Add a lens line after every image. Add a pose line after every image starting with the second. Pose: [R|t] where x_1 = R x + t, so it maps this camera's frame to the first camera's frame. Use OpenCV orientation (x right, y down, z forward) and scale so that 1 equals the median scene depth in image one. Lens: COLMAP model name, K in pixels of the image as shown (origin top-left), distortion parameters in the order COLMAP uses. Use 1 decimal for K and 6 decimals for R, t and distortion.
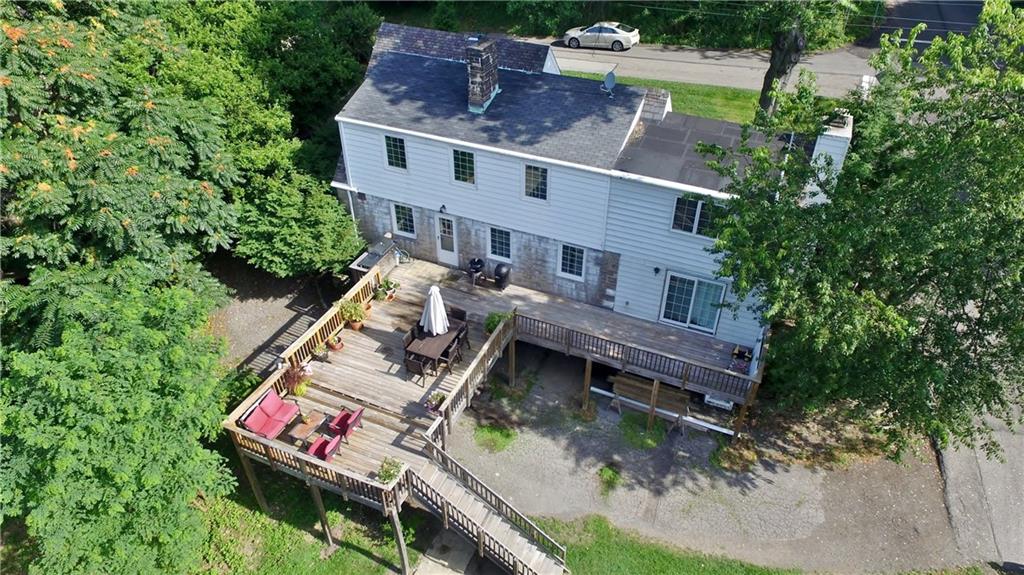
lens RADIAL K [[657.2, 0, 515.6], [0, 657.2, 290.3], [0, 0, 1]] dist [0.010508, -0.000910]
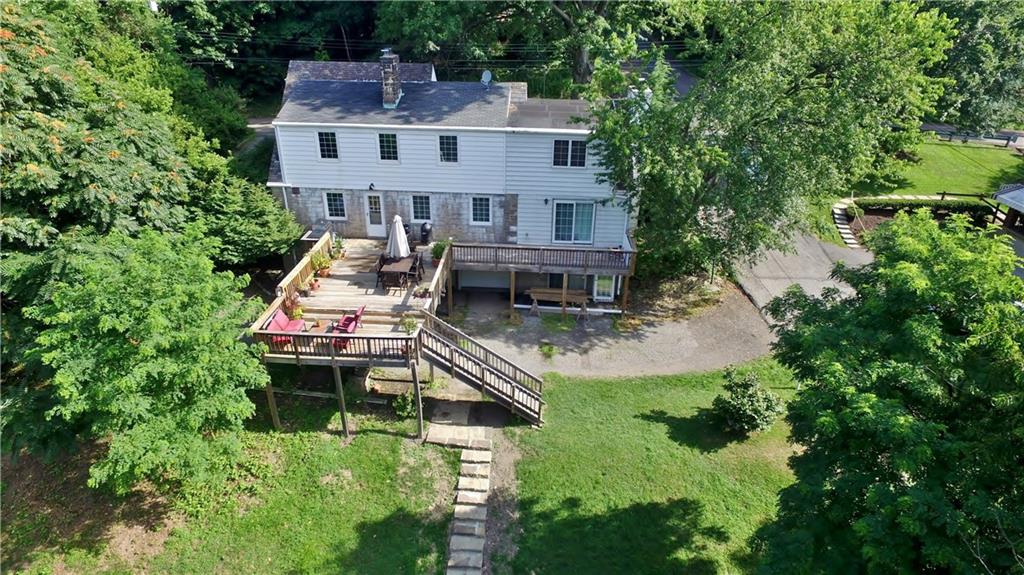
lens RADIAL K [[586.8, 0, 507.1], [0, 586.8, 284.4], [0, 0, 1]] dist [-0.004953, 0.006644]
pose [[0.939790, -0.147453, 0.308307, -0.249723], [0.199531, 0.969148, -0.144705, 0.280998], [-0.277458, 0.197509, 0.940217, -0.090413]]
